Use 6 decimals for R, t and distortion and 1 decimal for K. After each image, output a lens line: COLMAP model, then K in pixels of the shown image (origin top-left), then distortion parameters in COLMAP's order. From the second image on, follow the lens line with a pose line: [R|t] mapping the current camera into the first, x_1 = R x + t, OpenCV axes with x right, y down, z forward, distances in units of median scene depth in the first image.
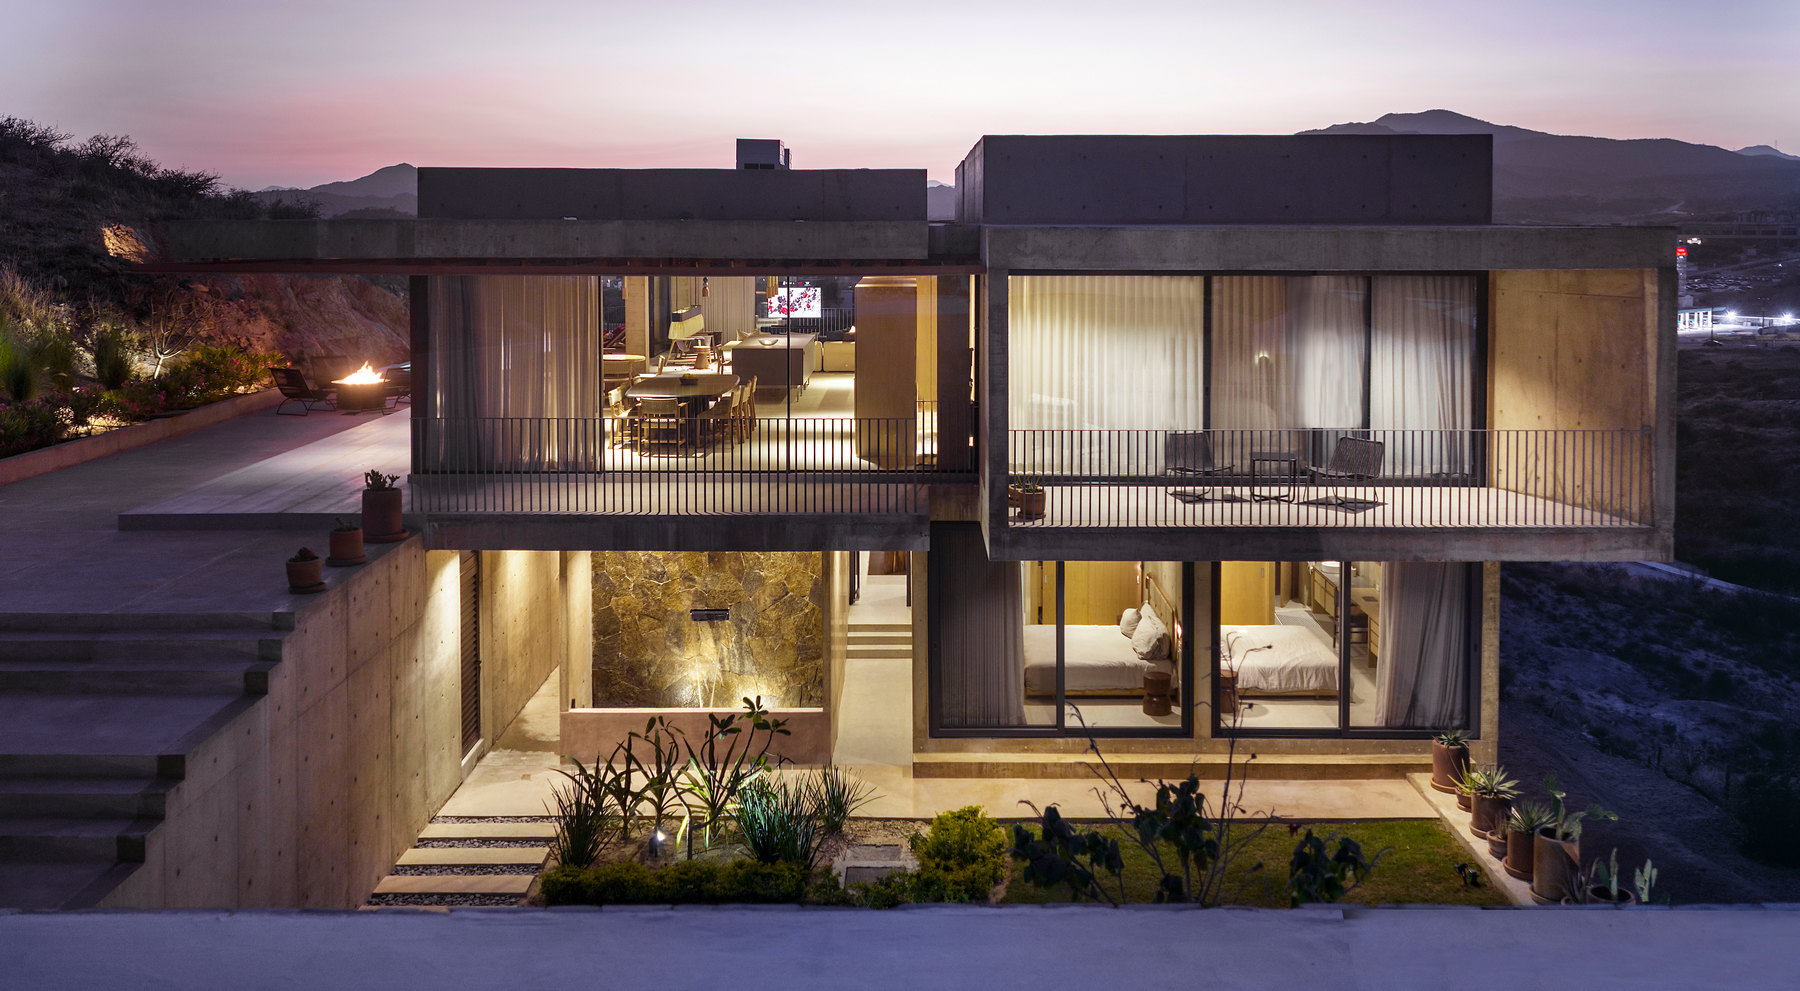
lens RADIAL K [[2113.2, 0, 900.9], [0, 2113.2, 291.1], [0, 0, 1]] dist [-0.002675, -0.001034]
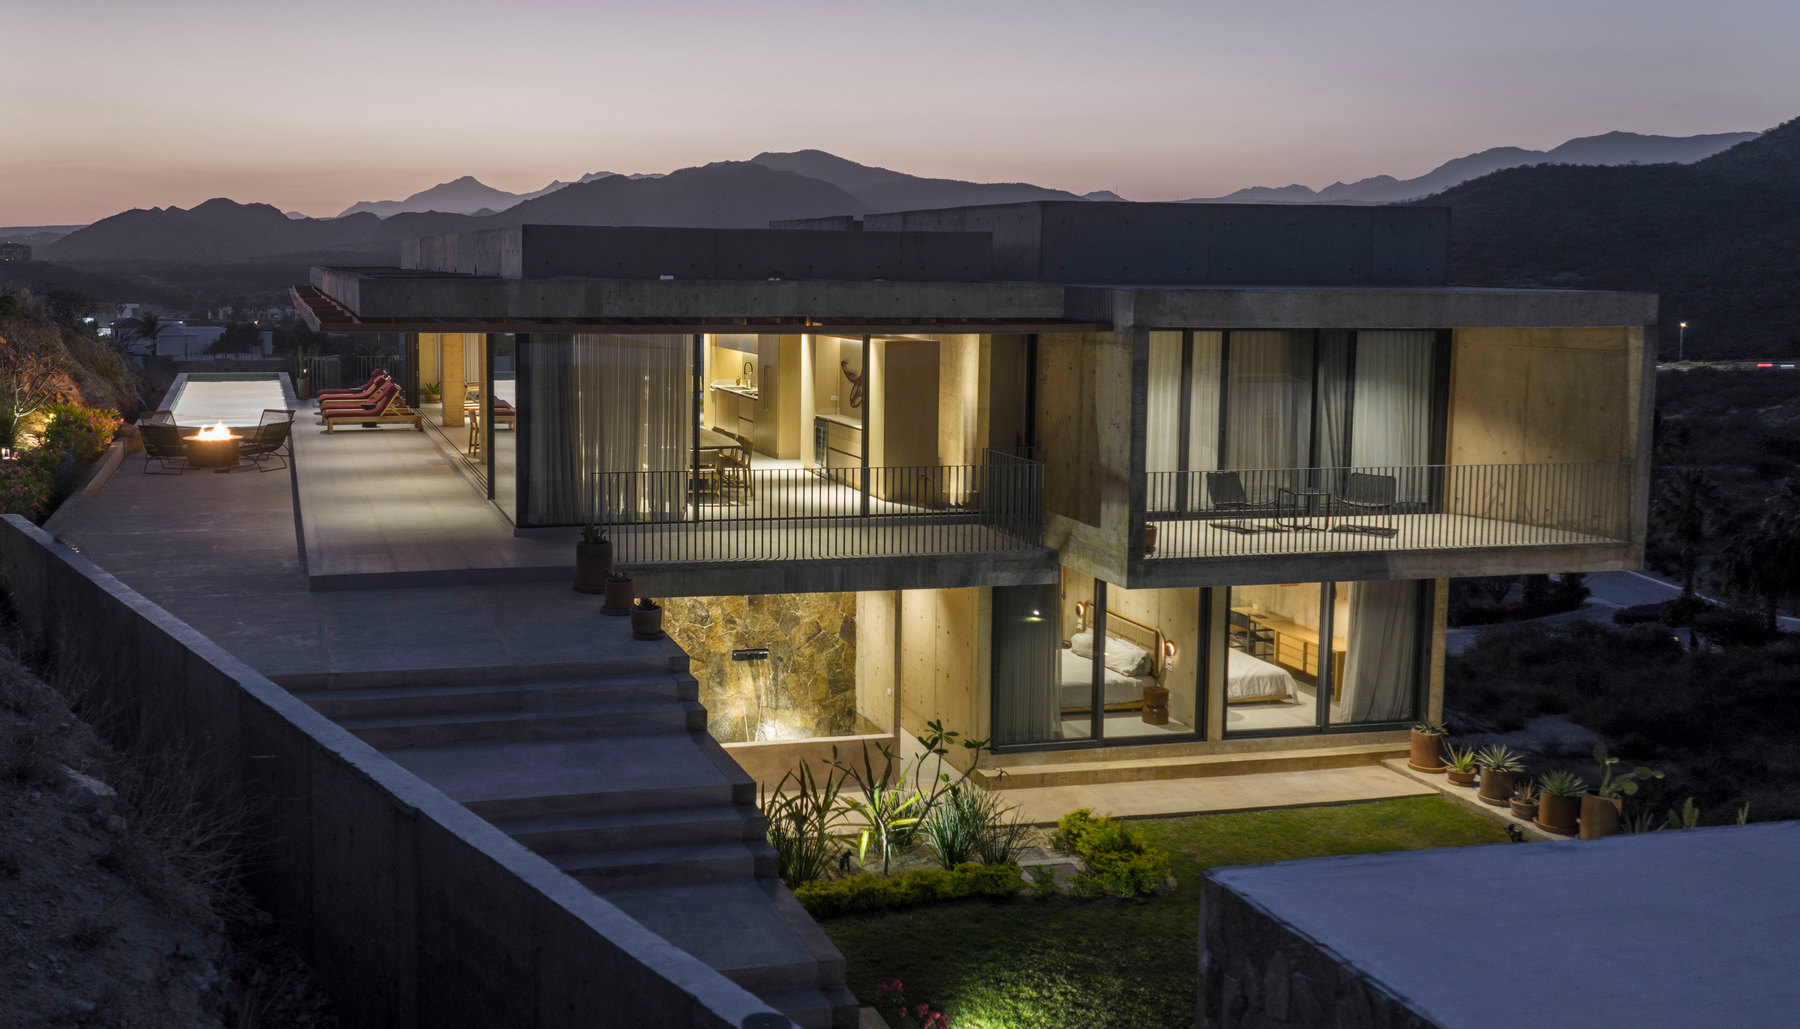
lens RADIAL K [[2134.4, 0, 899.3], [0, 2134.4, 541.6], [0, 0, 1]] dist [-0.018623, -0.008828]
pose [[0.958100, -0.030194, 0.284839, -0.351304], [0.002571, 0.995295, 0.096855, -0.006445], [-0.286423, -0.092064, 0.953670, -0.034915]]
